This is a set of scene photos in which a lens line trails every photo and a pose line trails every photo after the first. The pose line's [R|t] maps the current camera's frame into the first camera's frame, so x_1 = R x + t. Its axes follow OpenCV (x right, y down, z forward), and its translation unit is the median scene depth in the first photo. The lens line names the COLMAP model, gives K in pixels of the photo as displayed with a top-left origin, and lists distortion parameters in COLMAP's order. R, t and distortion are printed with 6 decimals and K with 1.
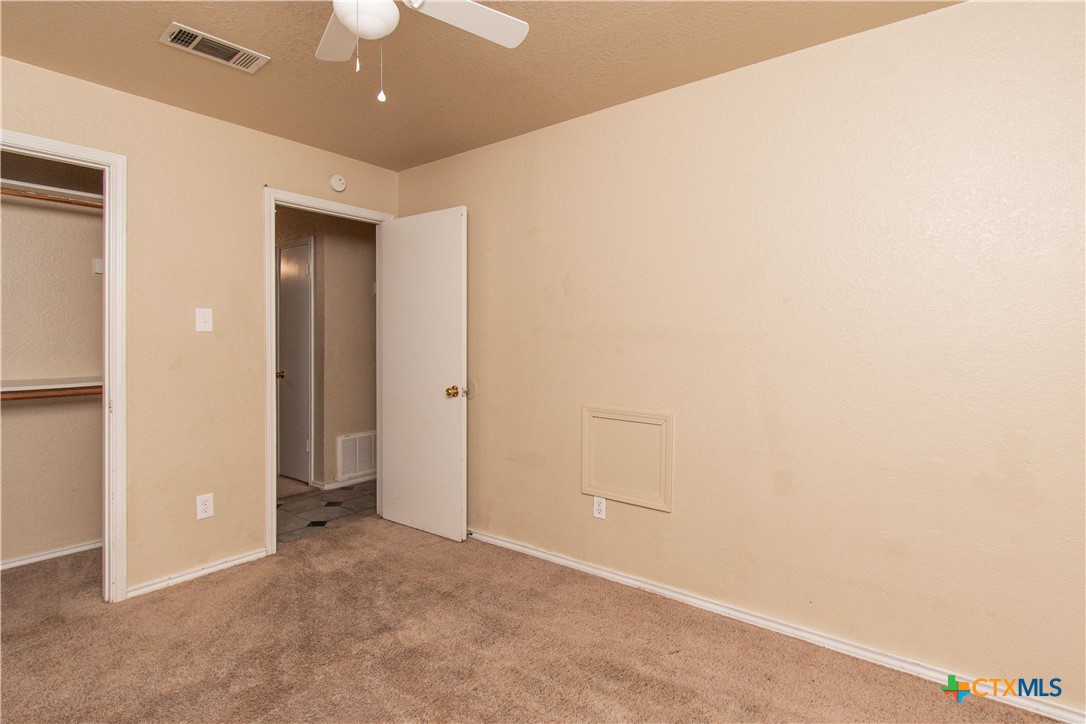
lens RADIAL K [[535.6, 0, 546.2], [0, 535.6, 346.4], [0, 0, 1]] dist [-0.000592, -0.000282]
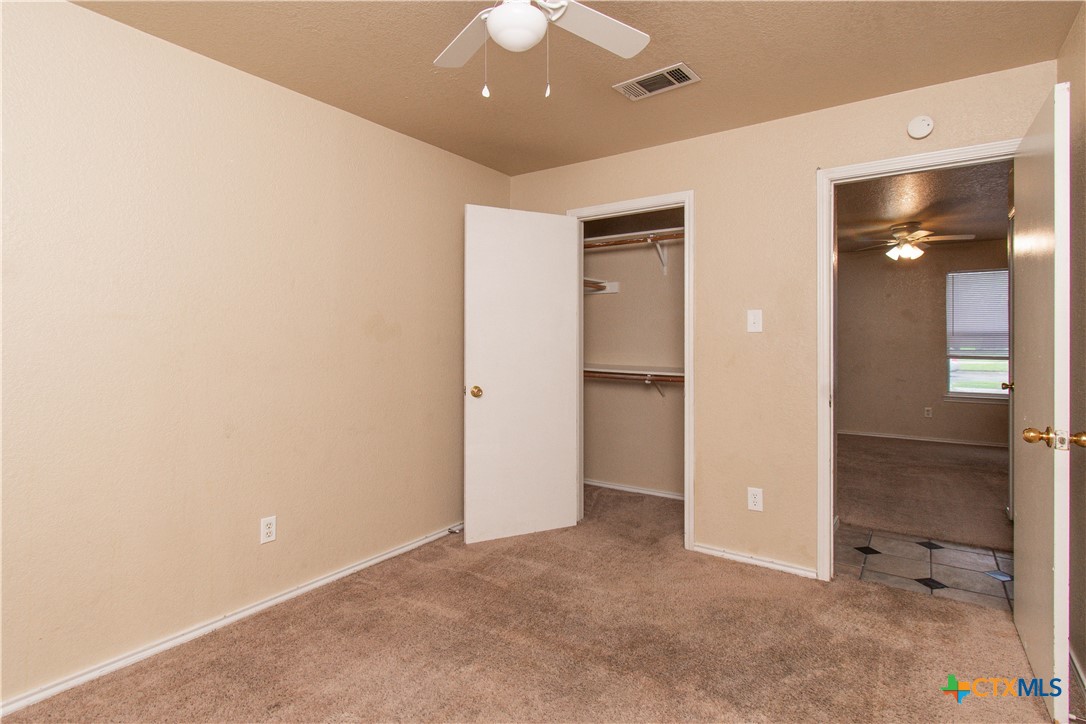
lens RADIAL K [[535.6, 0, 546.2], [0, 535.6, 346.4], [0, 0, 1]] dist [-0.000592, -0.000282]
pose [[0.055413, 0.009652, -0.998417, 0.404530], [-0.015298, 0.999844, 0.008816, -0.002505], [0.998346, 0.014785, 0.055552, 0.565617]]
